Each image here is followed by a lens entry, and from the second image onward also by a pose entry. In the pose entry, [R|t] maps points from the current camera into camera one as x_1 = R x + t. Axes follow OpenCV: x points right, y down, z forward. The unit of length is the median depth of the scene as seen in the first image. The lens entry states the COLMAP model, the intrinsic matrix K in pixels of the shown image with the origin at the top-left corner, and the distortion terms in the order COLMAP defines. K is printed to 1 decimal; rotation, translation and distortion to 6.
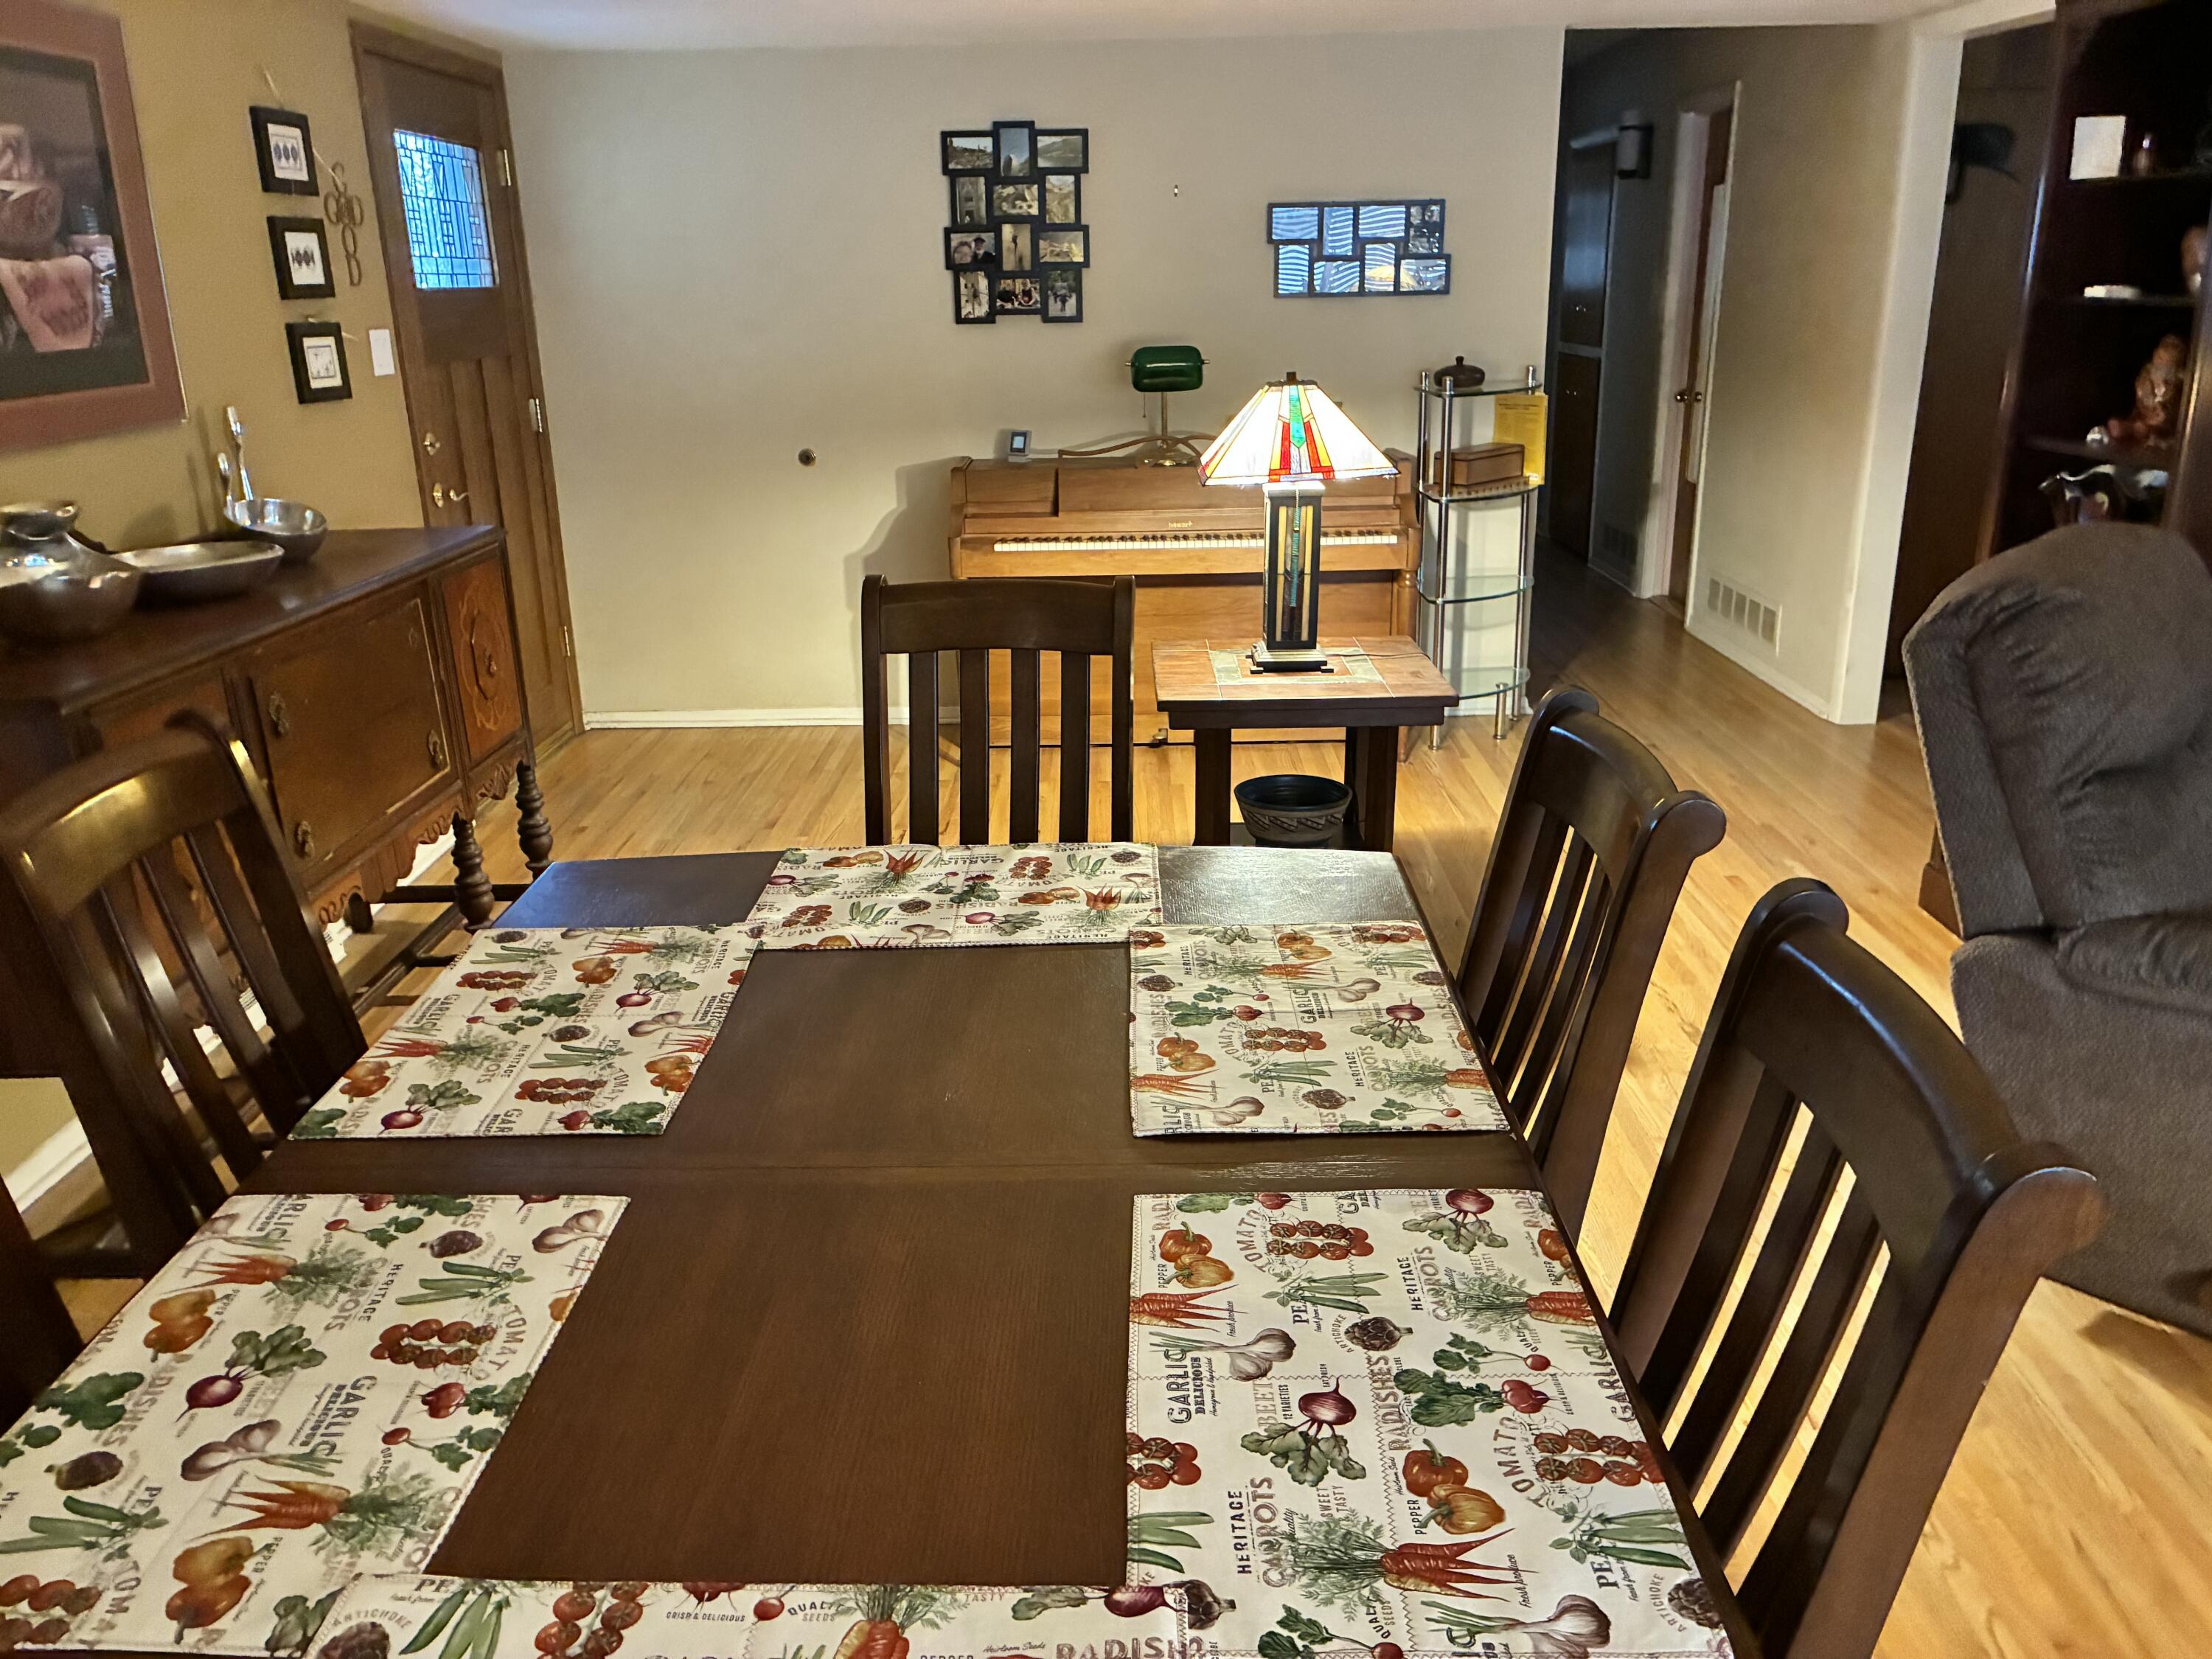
lens RADIAL K [[1678.1, 0, 1097.1], [0, 1678.1, 826.0], [0, 0, 1]] dist [0.024900, -0.030661]
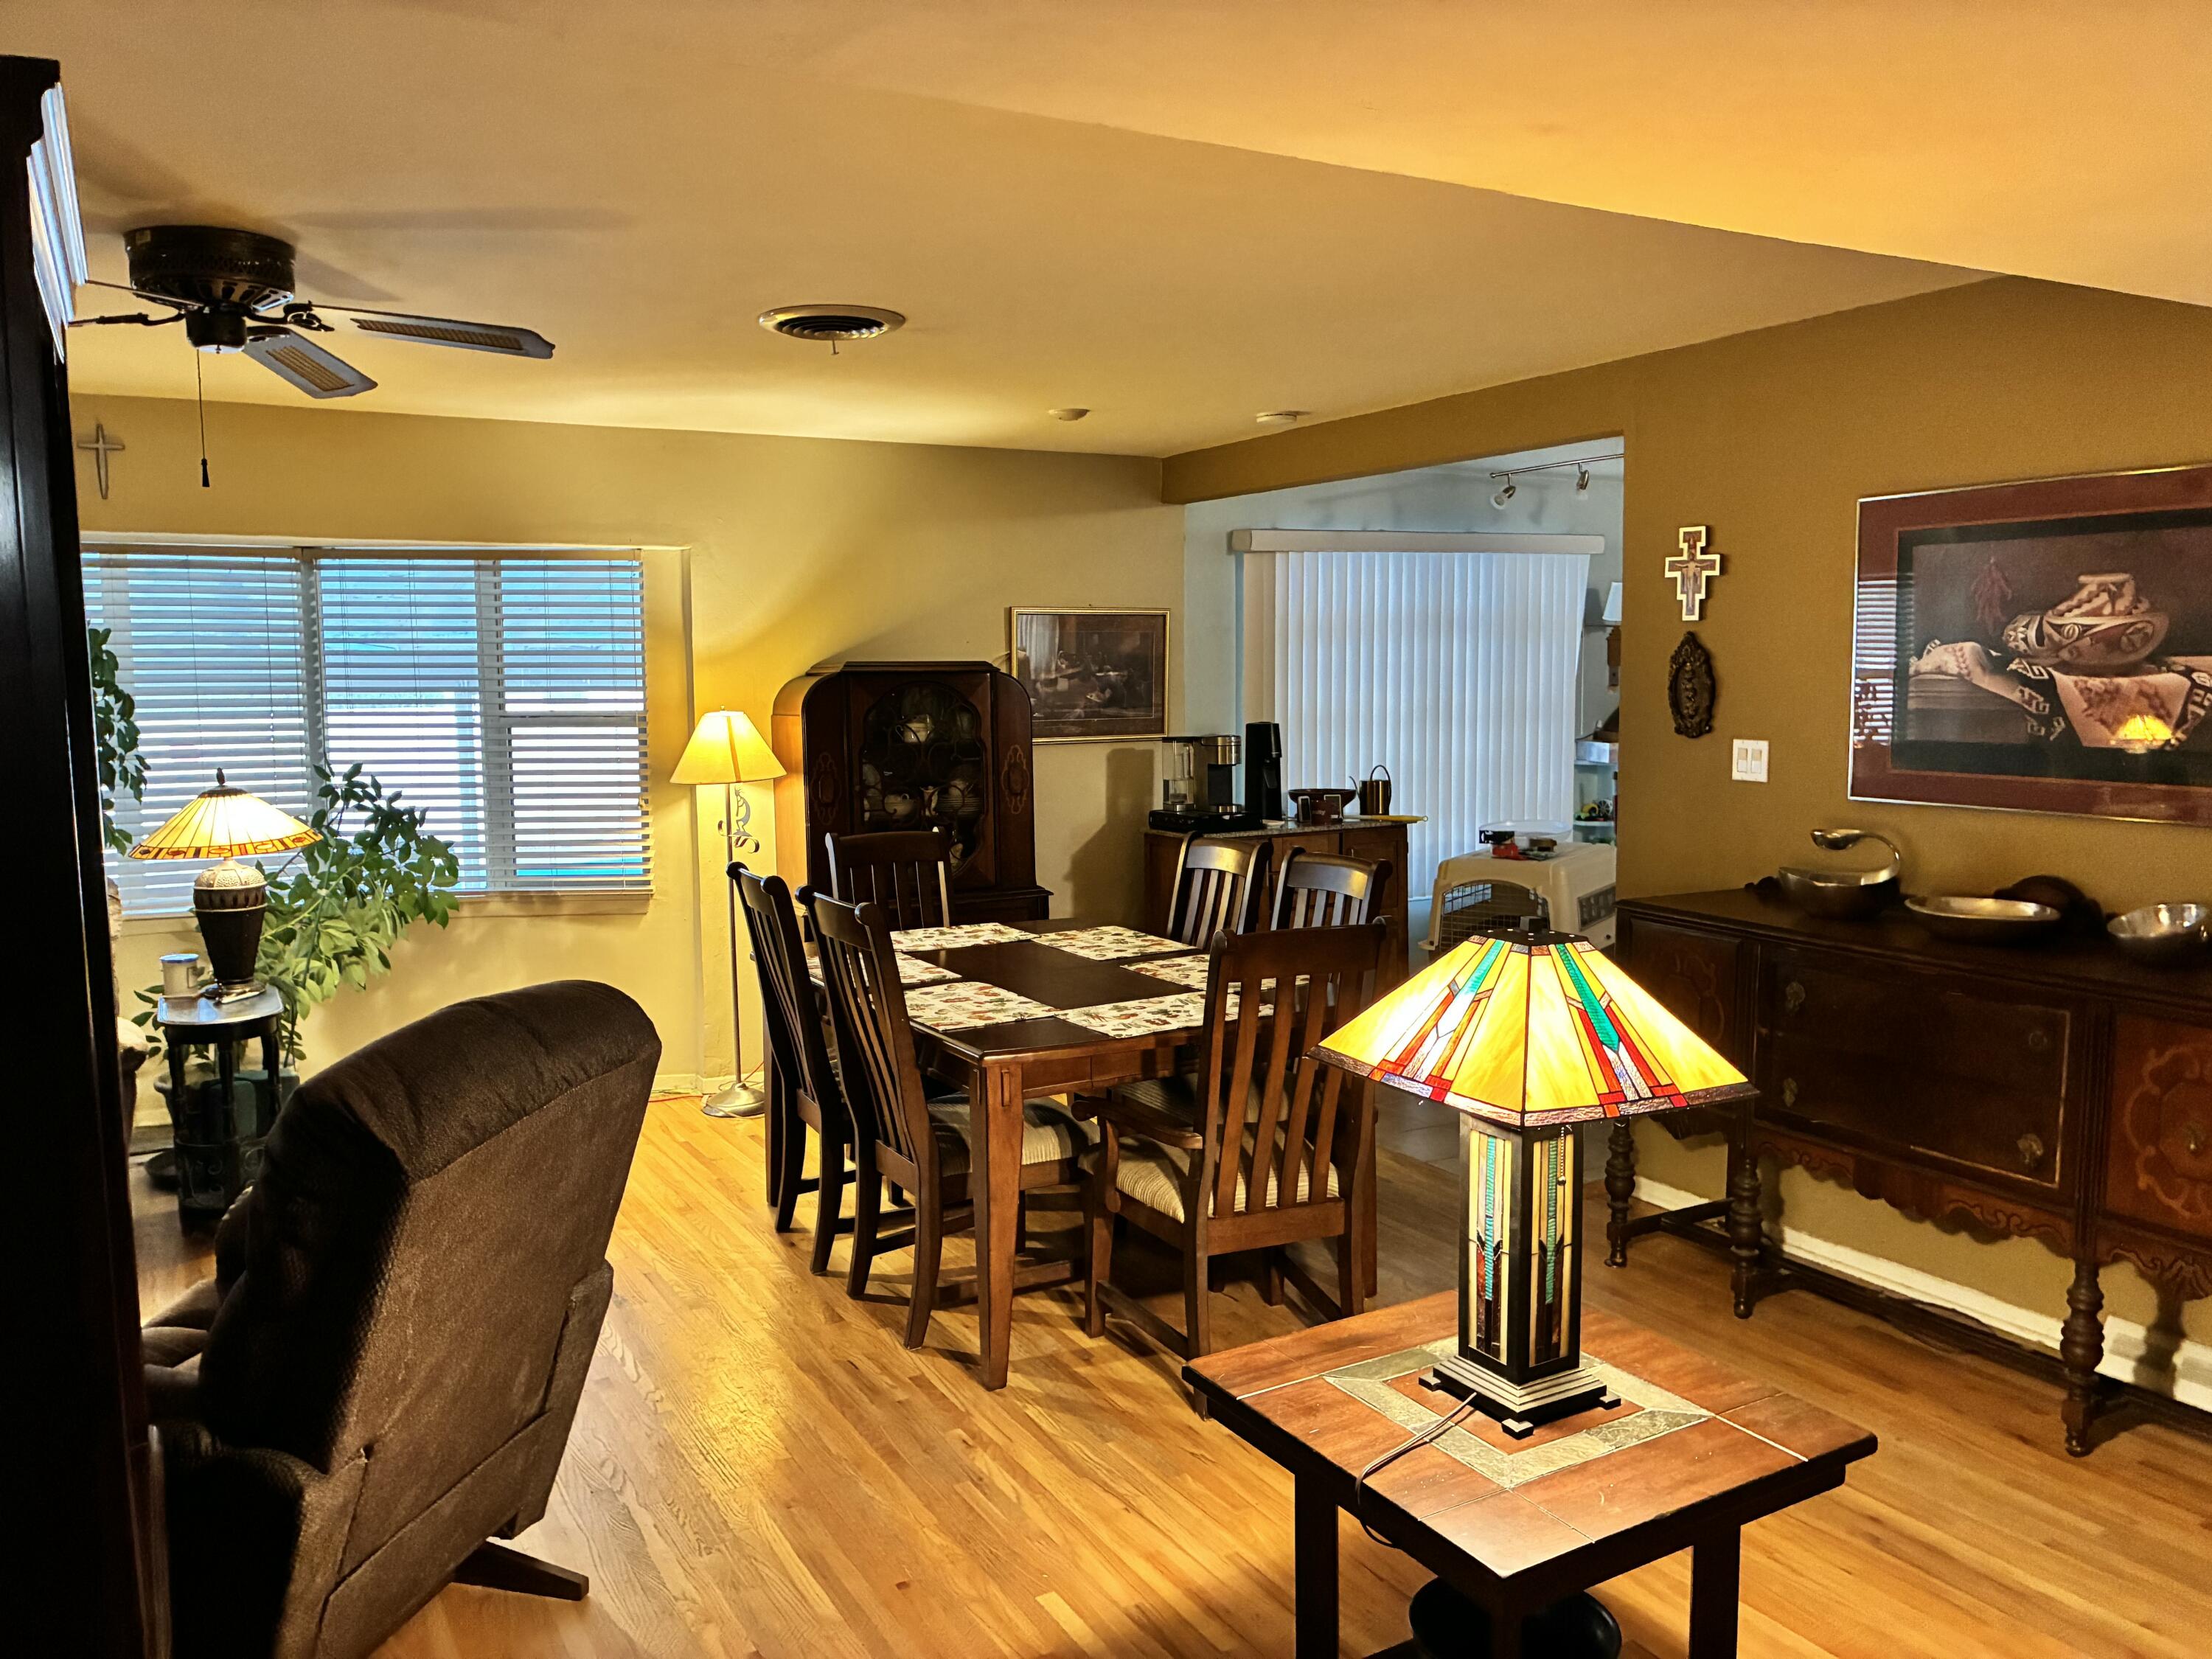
lens RADIAL K [[1678.1, 0, 1109.0], [0, 1678.1, 820.2], [0, 0, 1]] dist [0.024900, -0.030661]
pose [[-0.866123, 0.075415, -0.494109, 0.935035], [-0.132072, 0.918887, 0.371757, -0.878627], [0.482066, 0.387246, -0.785909, 2.418035]]
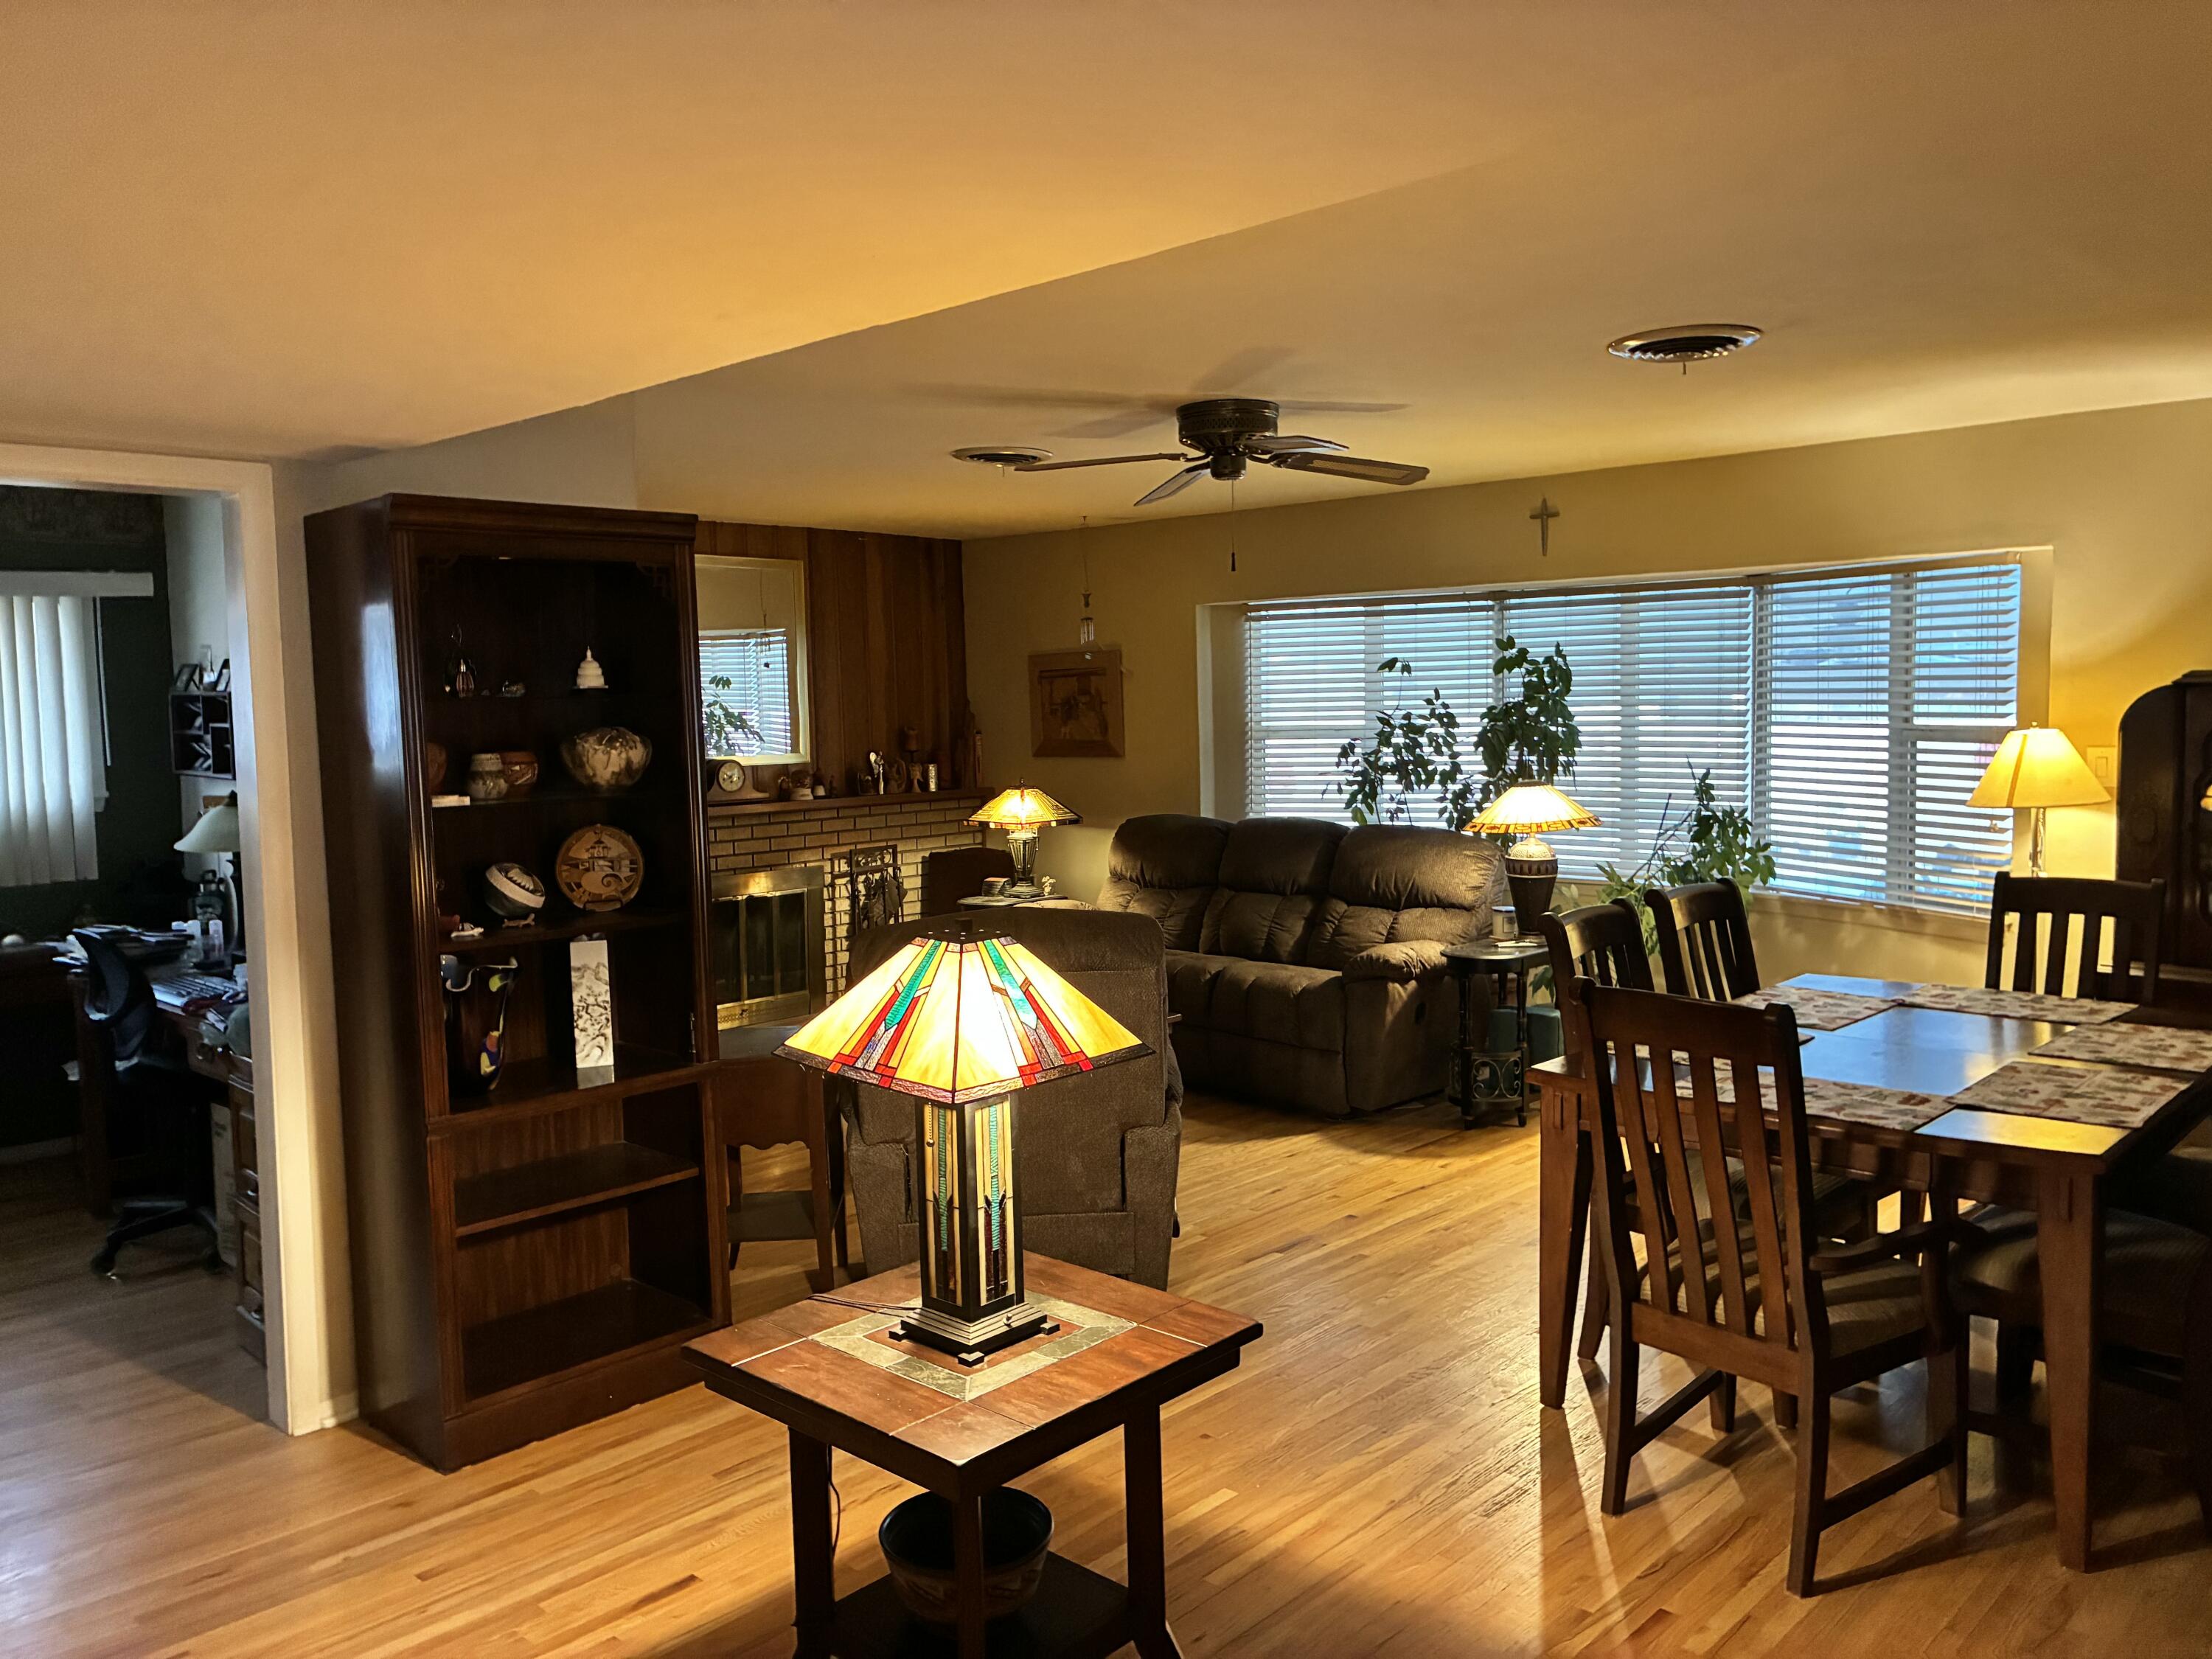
lens RADIAL K [[1678.1, 0, 1094.5], [0, 1678.1, 836.1], [0, 0, 1]] dist [0.024900, -0.030661]
pose [[-0.735190, -0.022095, 0.677501, -0.661086], [0.246224, 0.922497, 0.297274, -0.864311], [-0.631561, 0.385370, -0.672771, 2.479225]]
